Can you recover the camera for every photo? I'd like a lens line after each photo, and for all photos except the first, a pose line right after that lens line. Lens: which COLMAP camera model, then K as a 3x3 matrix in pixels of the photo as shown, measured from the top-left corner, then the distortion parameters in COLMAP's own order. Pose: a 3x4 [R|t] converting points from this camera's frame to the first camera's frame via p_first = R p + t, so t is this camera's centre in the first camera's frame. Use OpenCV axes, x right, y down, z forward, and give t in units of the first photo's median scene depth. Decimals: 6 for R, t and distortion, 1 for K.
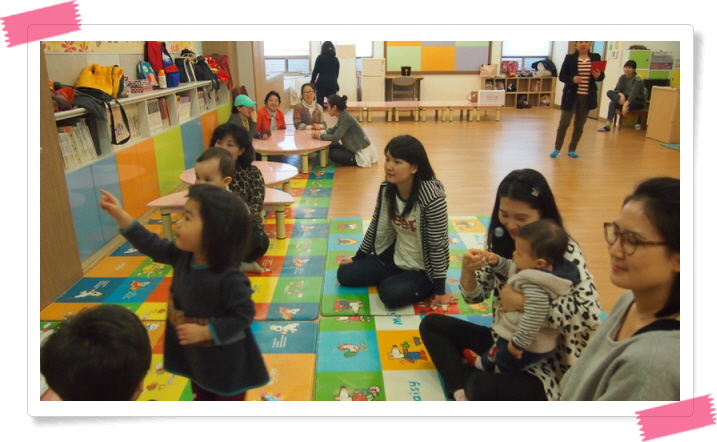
lens RADIAL K [[522.5, 0, 354.6], [0, 522.5, 225.8], [0, 0, 1]] dist [-0.052360, 0.000239]
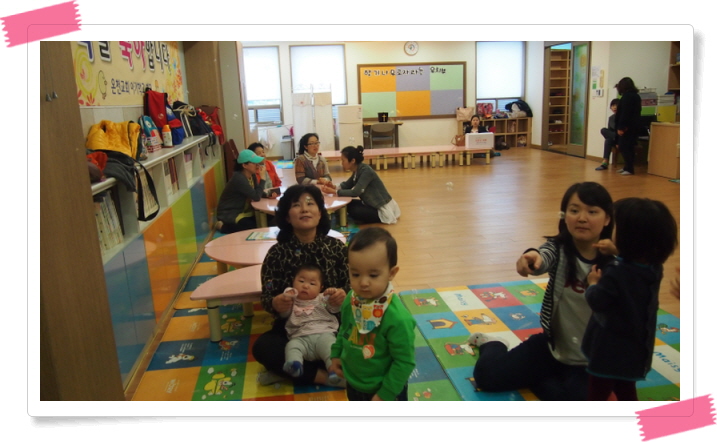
lens RADIAL K [[522.5, 0, 354.6], [0, 522.5, 225.8], [0, 0, 1]] dist [-0.052360, 0.000239]
pose [[0.991104, -0.059308, 0.119148, -0.082697], [0.069241, 0.994303, -0.081039, -0.022415], [-0.113663, 0.088568, 0.989564, 0.066410]]
